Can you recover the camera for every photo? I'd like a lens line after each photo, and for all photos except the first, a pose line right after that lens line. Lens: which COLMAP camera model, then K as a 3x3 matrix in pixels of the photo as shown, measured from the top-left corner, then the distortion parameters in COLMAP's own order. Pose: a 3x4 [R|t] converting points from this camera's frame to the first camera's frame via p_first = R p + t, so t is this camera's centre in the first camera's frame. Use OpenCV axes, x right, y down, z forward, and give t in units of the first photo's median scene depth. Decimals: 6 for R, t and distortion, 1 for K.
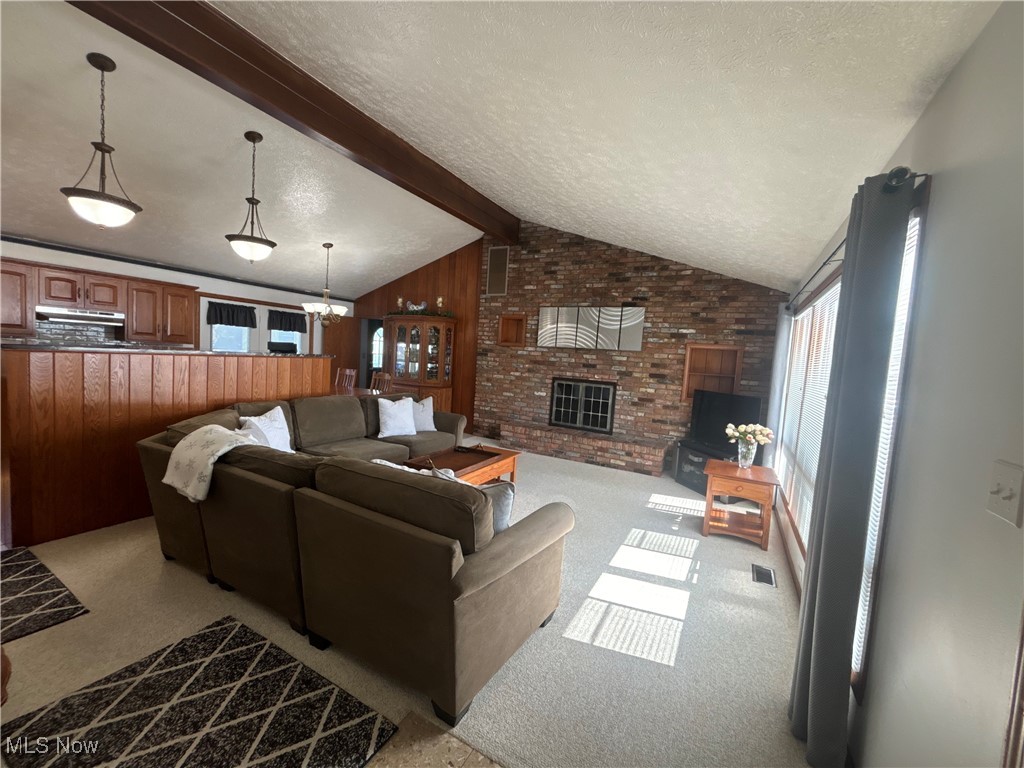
lens RADIAL K [[413.4, 0, 511.8], [0, 413.4, 387.1], [0, 0, 1]] dist [0.000496, 0.000706]
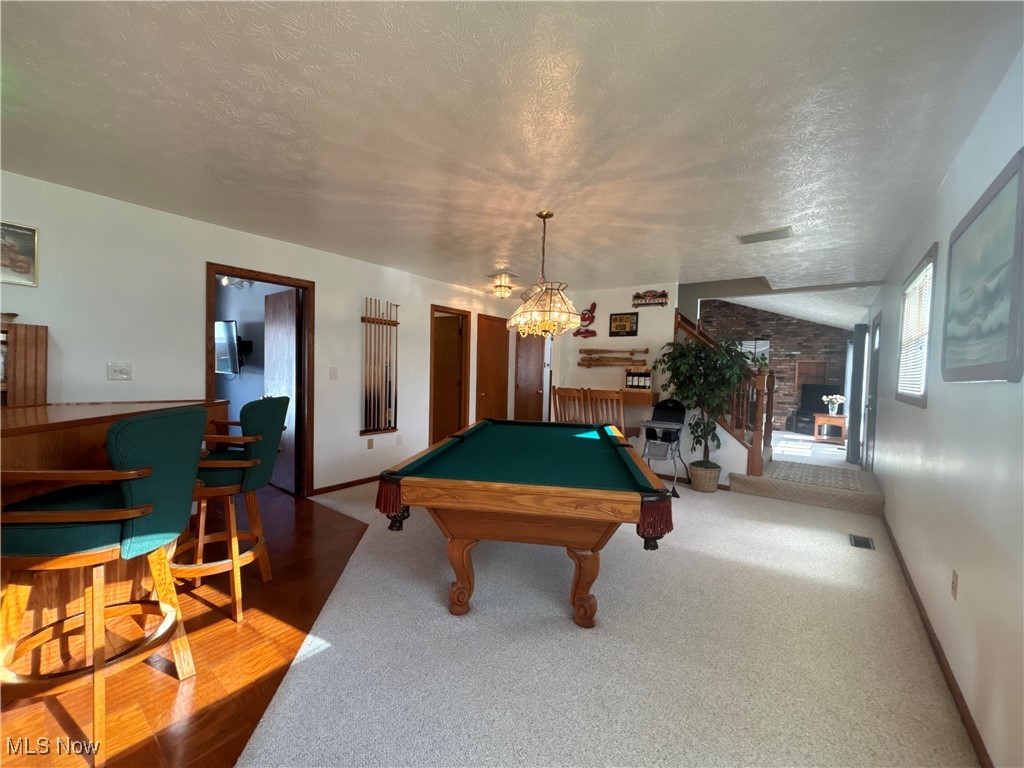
lens RADIAL K [[413.4, 0, 519.4], [0, 413.4, 381.9], [0, 0, 1]] dist [0.000496, 0.000706]
pose [[0.988780, -0.028520, -0.146631, -0.513758], [0.019959, 0.998027, -0.059526, 0.076896], [0.148039, 0.055932, 0.987399, -0.969759]]
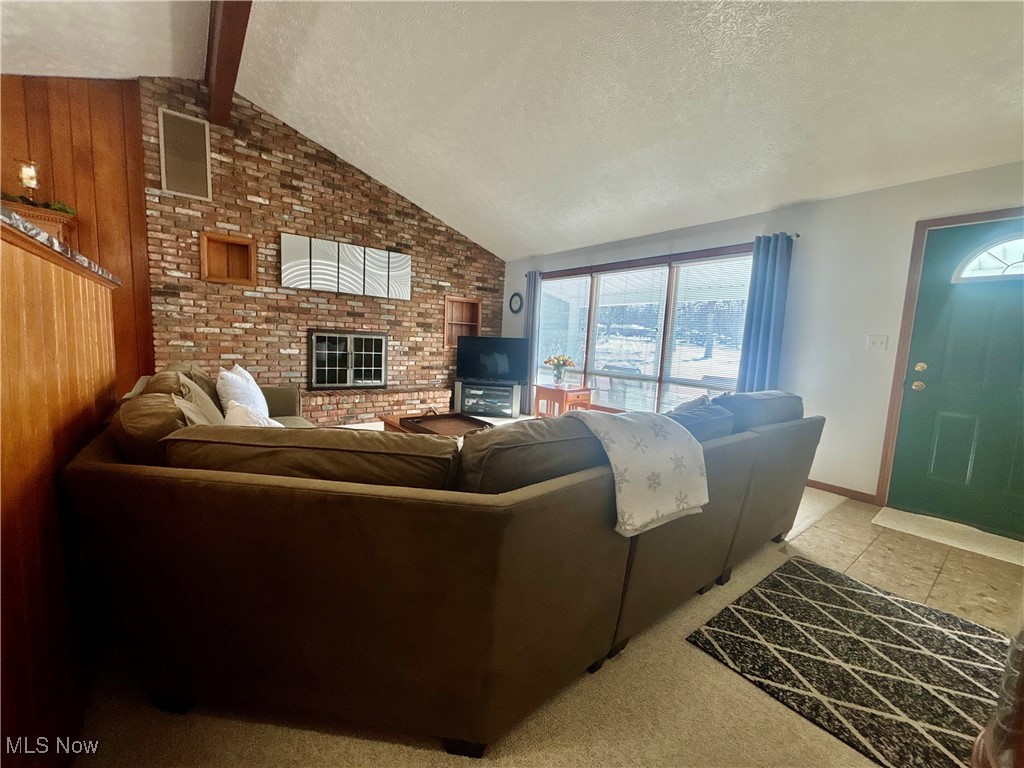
lens RADIAL K [[413.4, 0, 513.8], [0, 413.4, 384.0], [0, 0, 1]] dist [0.000496, 0.000706]
pose [[0.395290, -0.140072, 0.907814, -0.534337], [0.049369, 0.990116, 0.131274, -0.004778], [-0.917229, -0.007074, 0.398299, 0.374050]]
